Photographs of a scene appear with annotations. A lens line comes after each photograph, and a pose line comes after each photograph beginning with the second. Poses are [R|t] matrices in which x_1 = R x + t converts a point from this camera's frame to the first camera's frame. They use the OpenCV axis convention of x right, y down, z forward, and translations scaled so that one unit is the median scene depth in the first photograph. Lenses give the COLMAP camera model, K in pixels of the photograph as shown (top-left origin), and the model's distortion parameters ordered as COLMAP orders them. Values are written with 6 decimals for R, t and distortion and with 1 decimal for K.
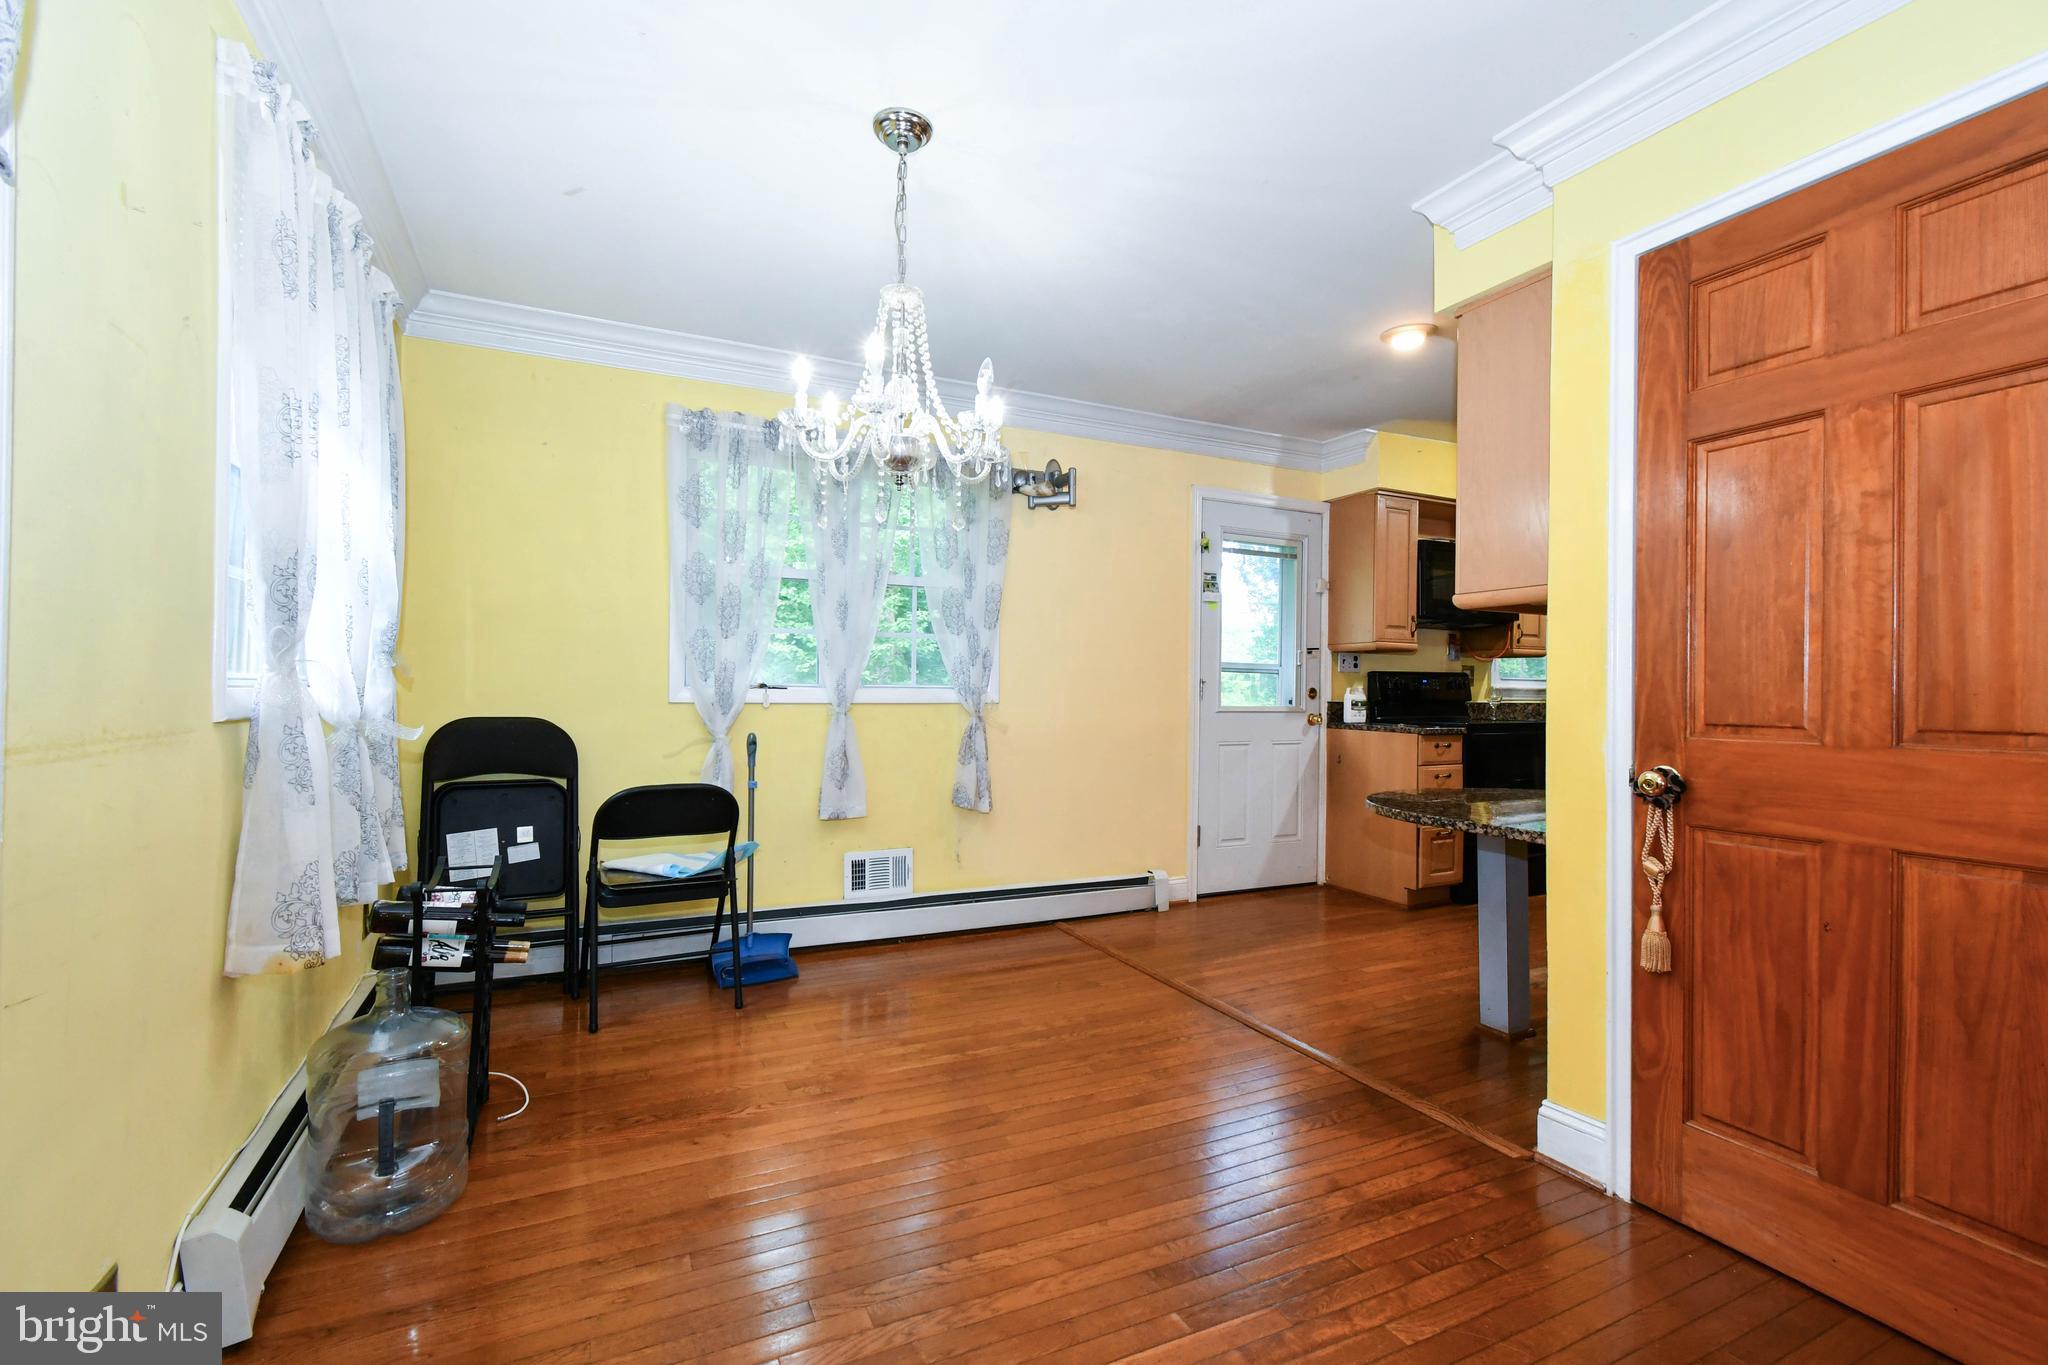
lens RADIAL K [[913.1, 0, 1039.2], [0, 913.1, 689.9], [0, 0, 1]] dist [0.004463, 0.000183]
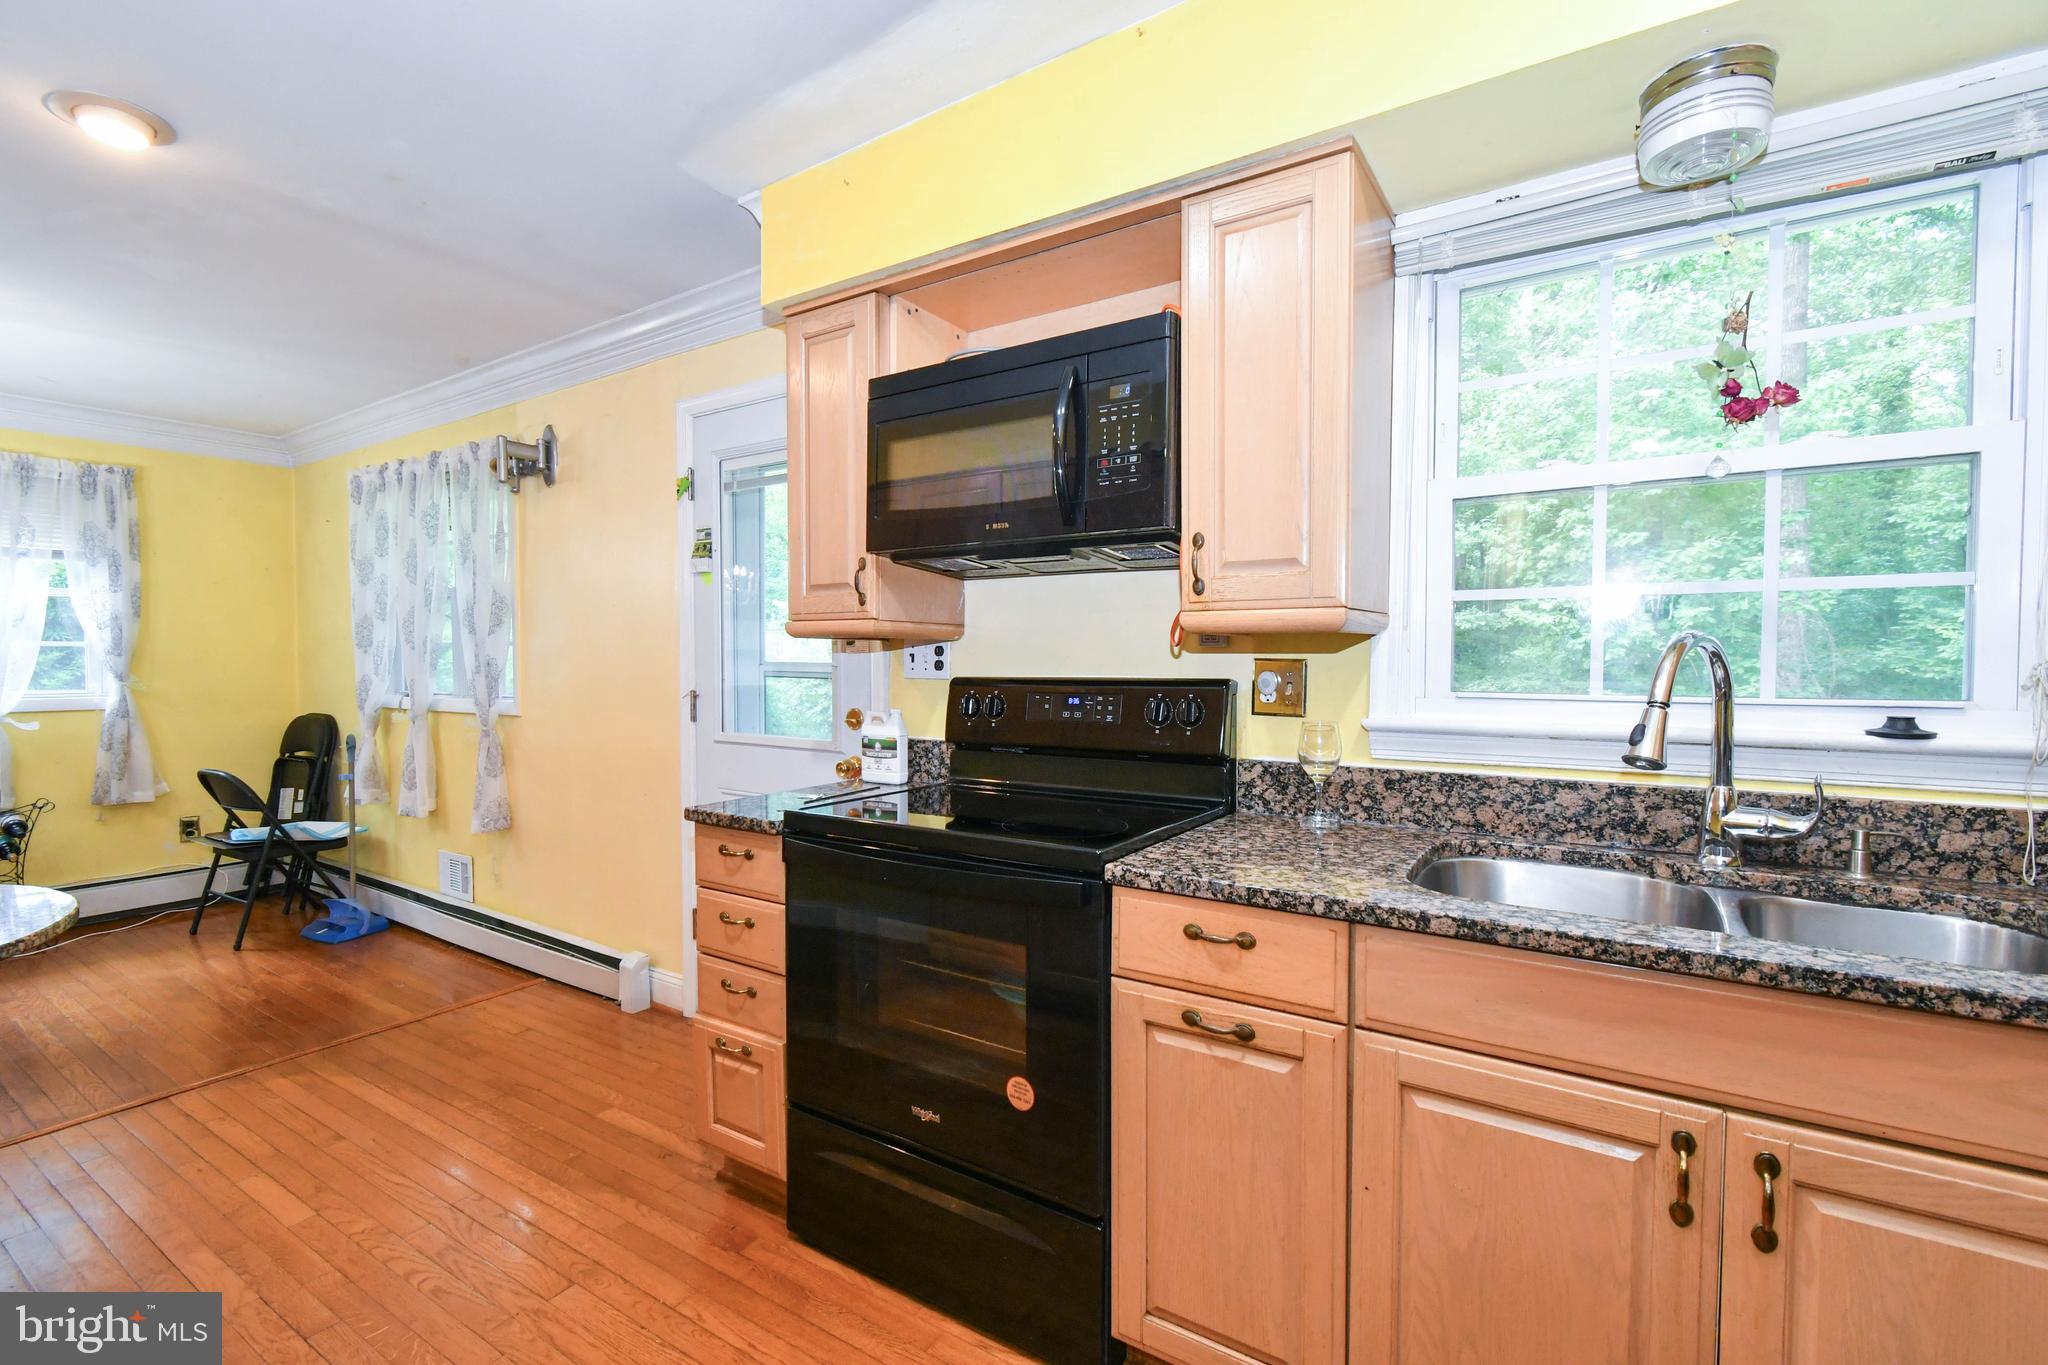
lens RADIAL K [[903.6, 0, 1021.5], [0, 903.6, 688.2], [0, 0, 1]] dist [0.001199, 0.000028]
pose [[0.494951, 0.020466, -0.868680, 0.829784], [0.005298, 0.999633, 0.026570, -0.028864], [0.868905, -0.017753, 0.494661, 0.842125]]
